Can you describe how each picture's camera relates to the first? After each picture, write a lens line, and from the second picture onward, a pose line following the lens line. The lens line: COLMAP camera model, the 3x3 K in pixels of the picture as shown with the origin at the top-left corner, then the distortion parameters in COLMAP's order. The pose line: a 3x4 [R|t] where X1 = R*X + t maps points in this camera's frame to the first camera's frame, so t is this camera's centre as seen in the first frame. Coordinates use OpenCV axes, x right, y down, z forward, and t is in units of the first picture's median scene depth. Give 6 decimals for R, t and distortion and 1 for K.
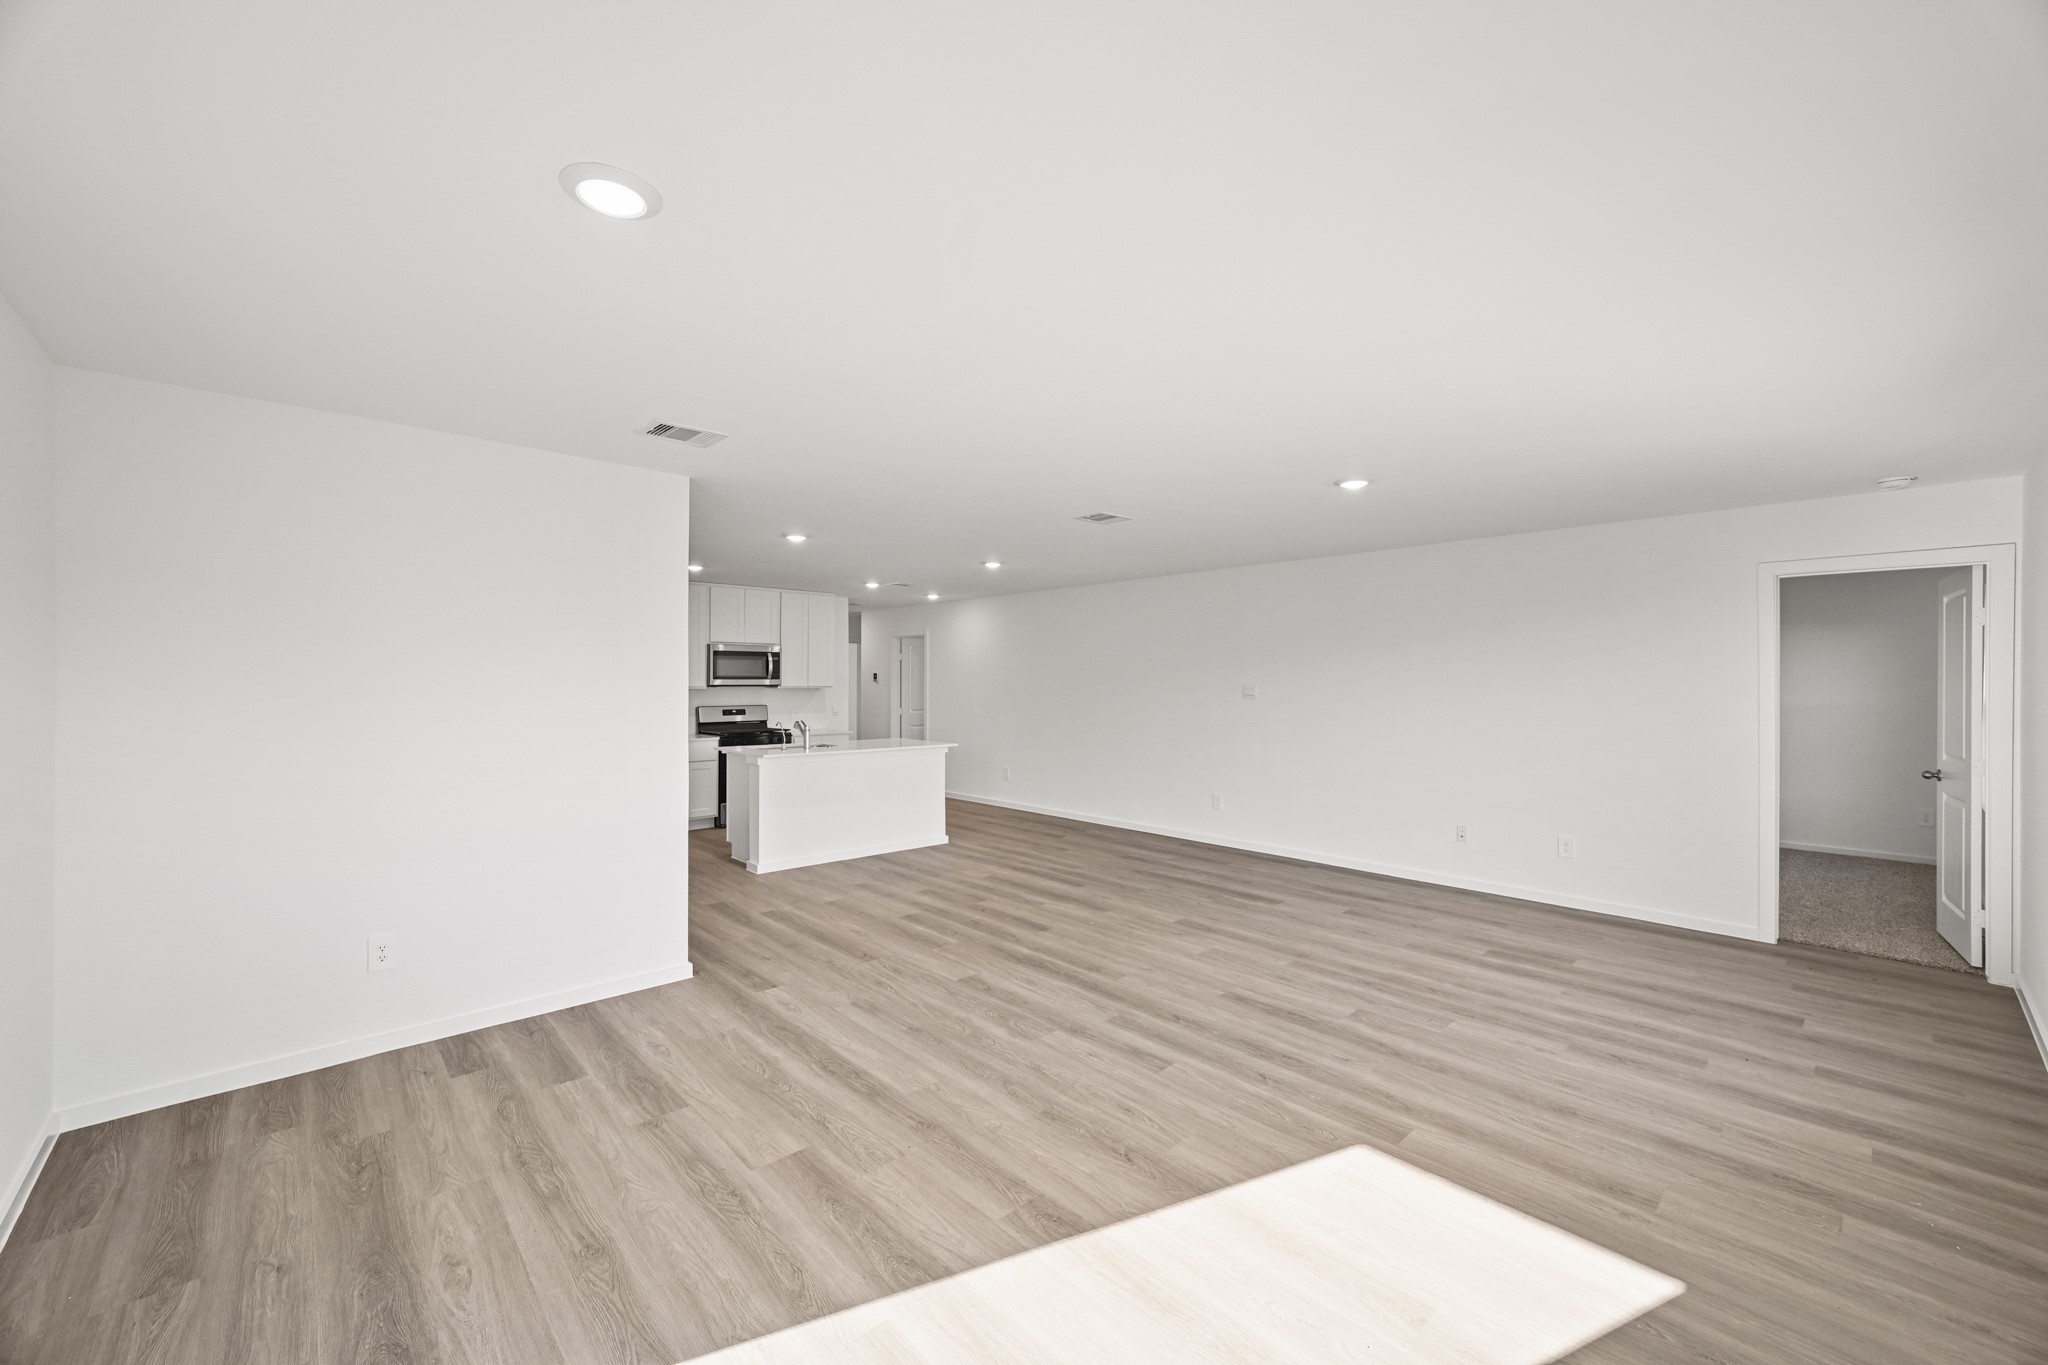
lens RADIAL K [[813.4, 0, 1011.1], [0, 813.4, 687.4], [0, 0, 1]] dist [0.000560, 0.000225]
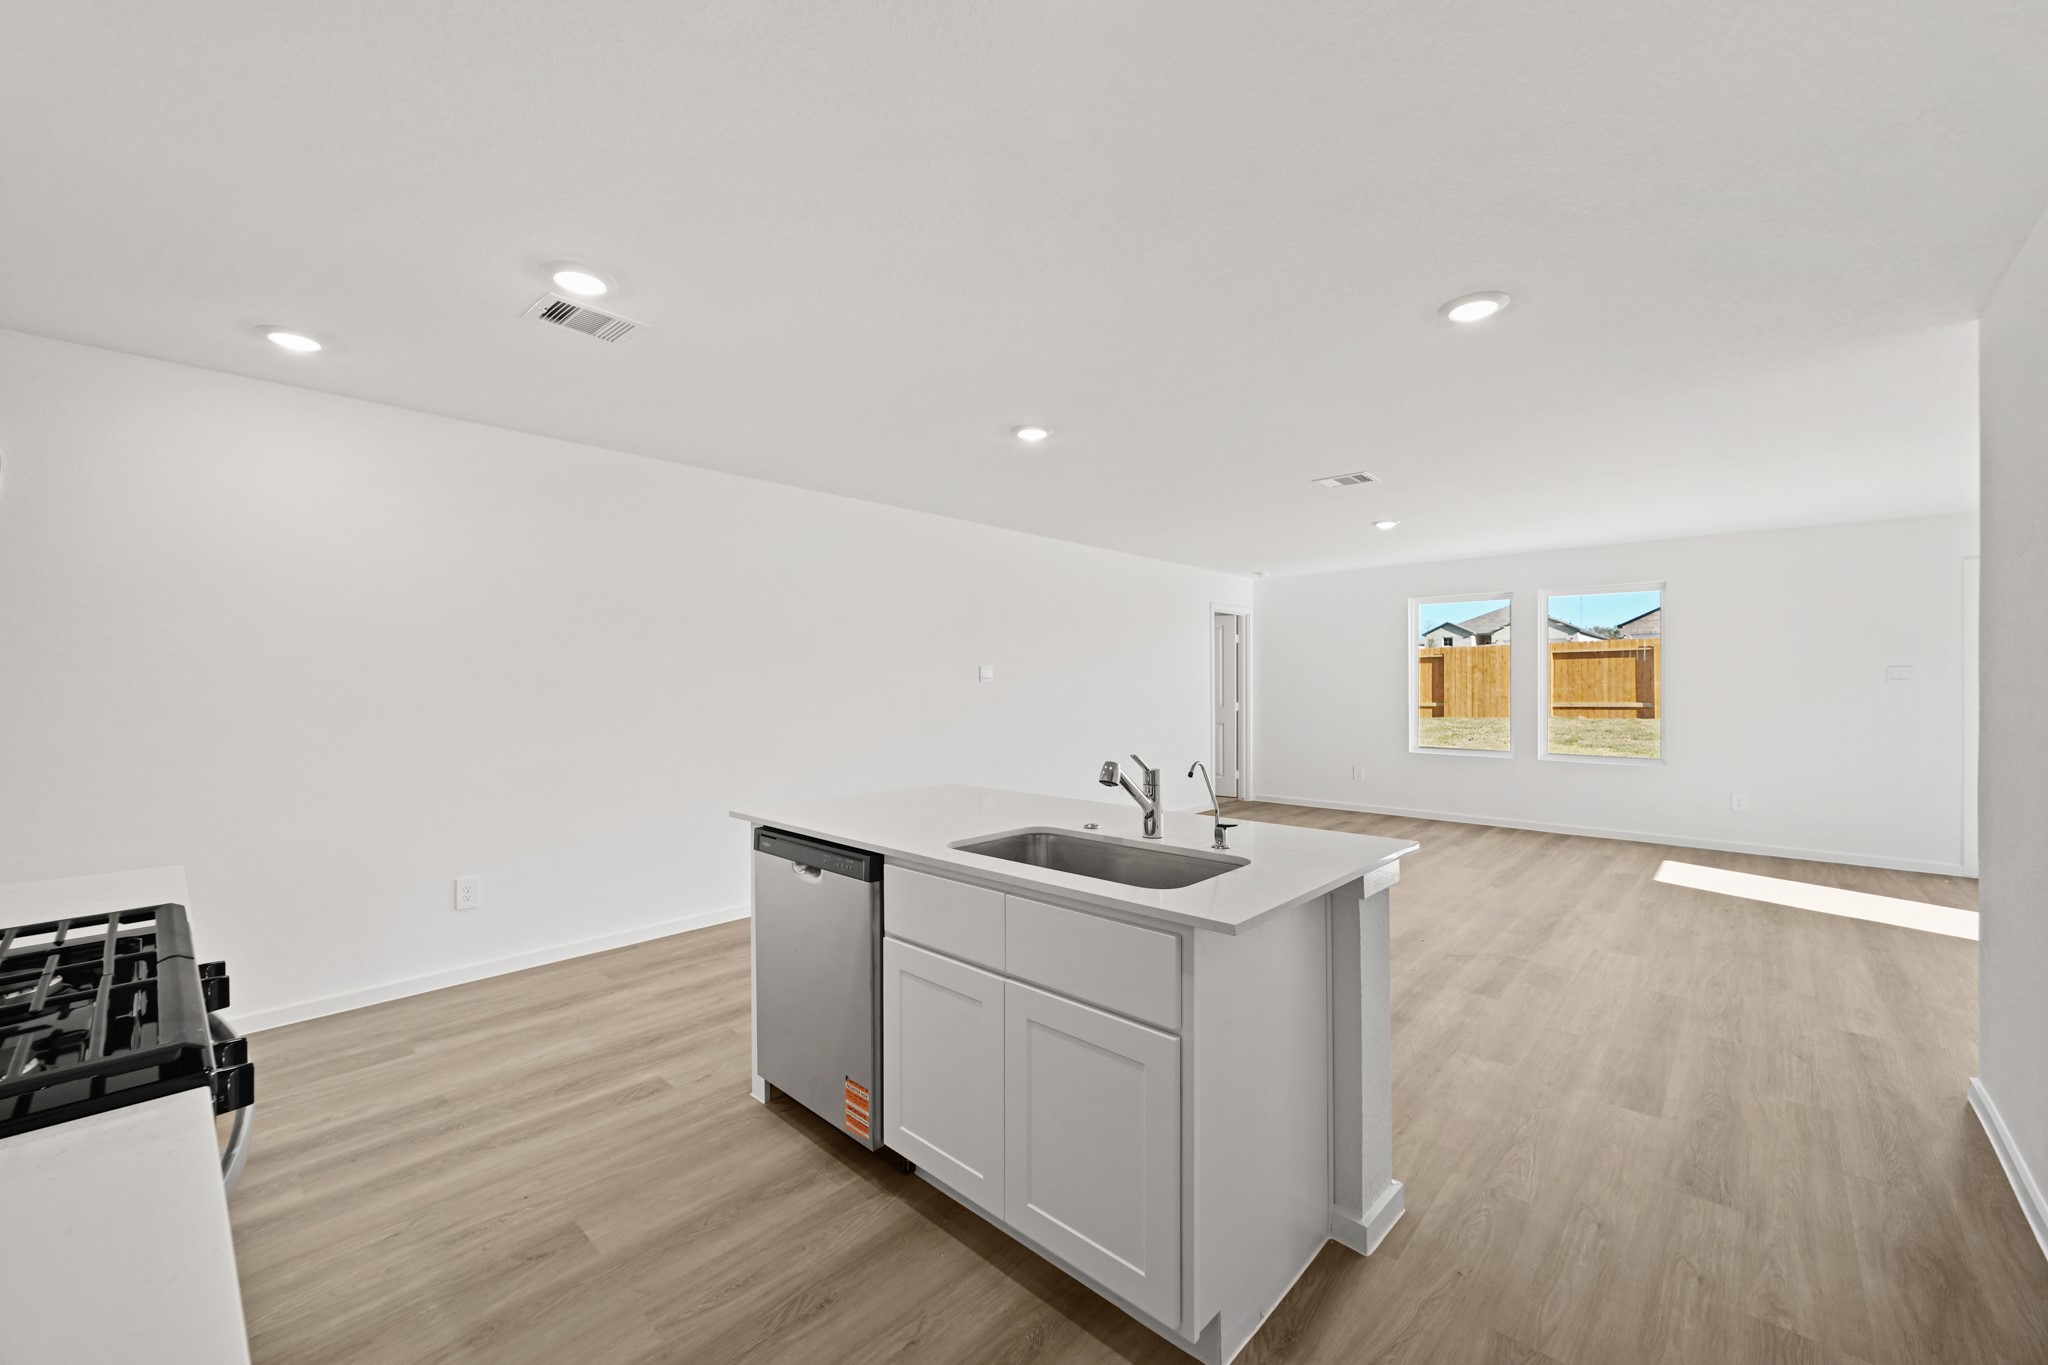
lens RADIAL K [[801.1, 0, 1024.0], [0, 801.1, 682.5], [0, 0, 1]] dist [0.000714, 0.000300]
pose [[-0.099515, -0.004165, 0.995027, -1.140358], [0.008019, 0.999955, 0.004987, 0.016091], [-0.995004, 0.008475, -0.099478, 2.166029]]
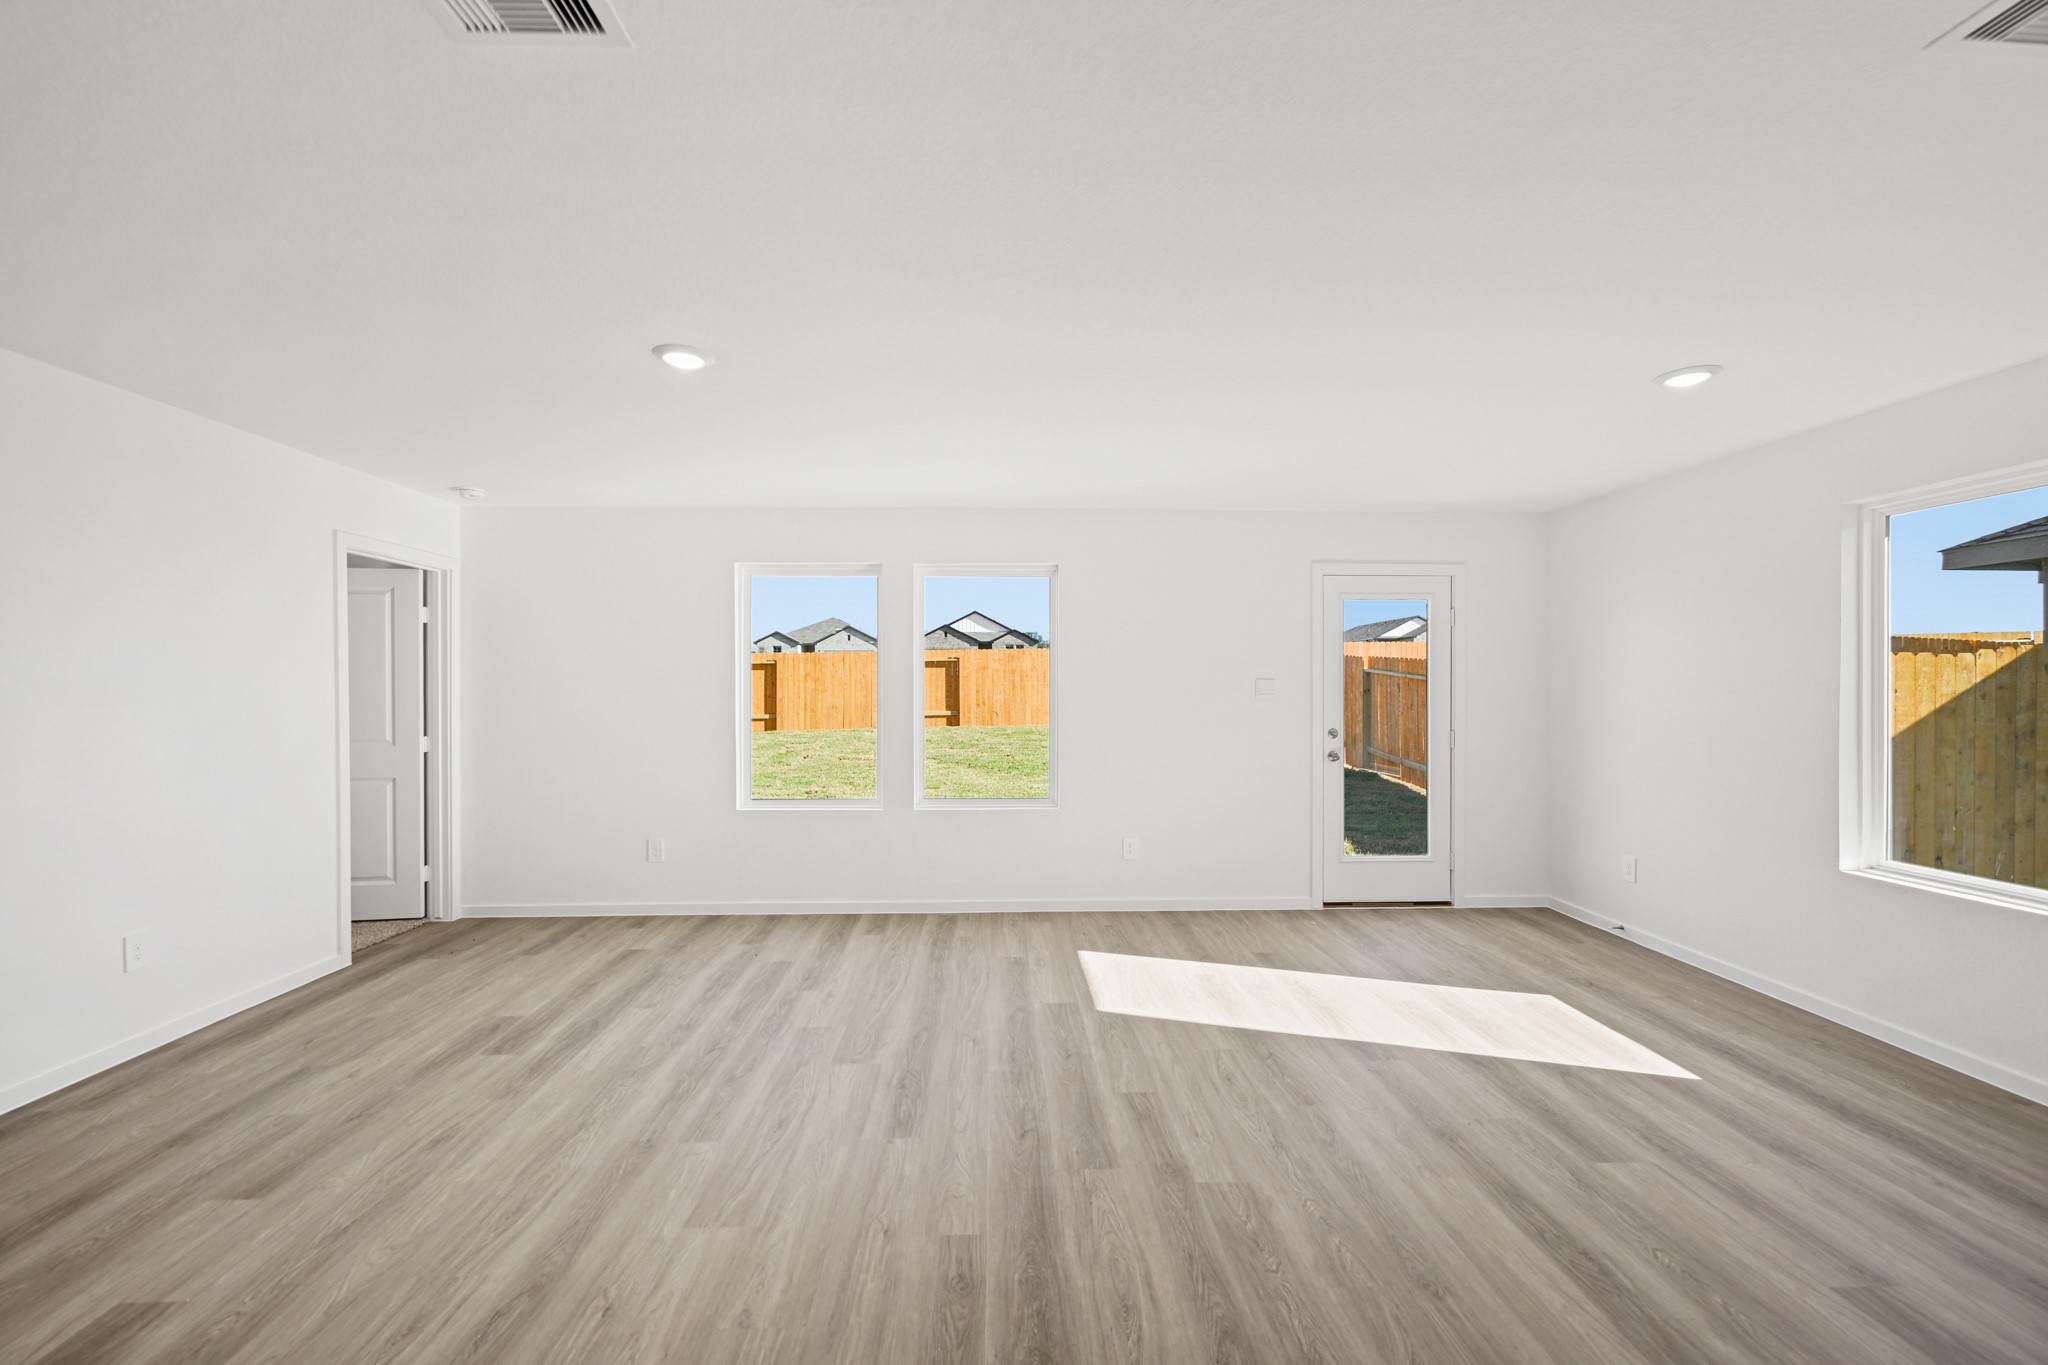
lens RADIAL K [[813.4, 0, 1011.1], [0, 813.4, 687.4], [0, 0, 1]] dist [0.000560, 0.000225]
pose [[-0.763092, -0.002037, 0.646287, -0.259851], [0.002846, 0.999975, 0.006512, 0.009004], [-0.646284, 0.006808, -0.763067, 1.618700]]
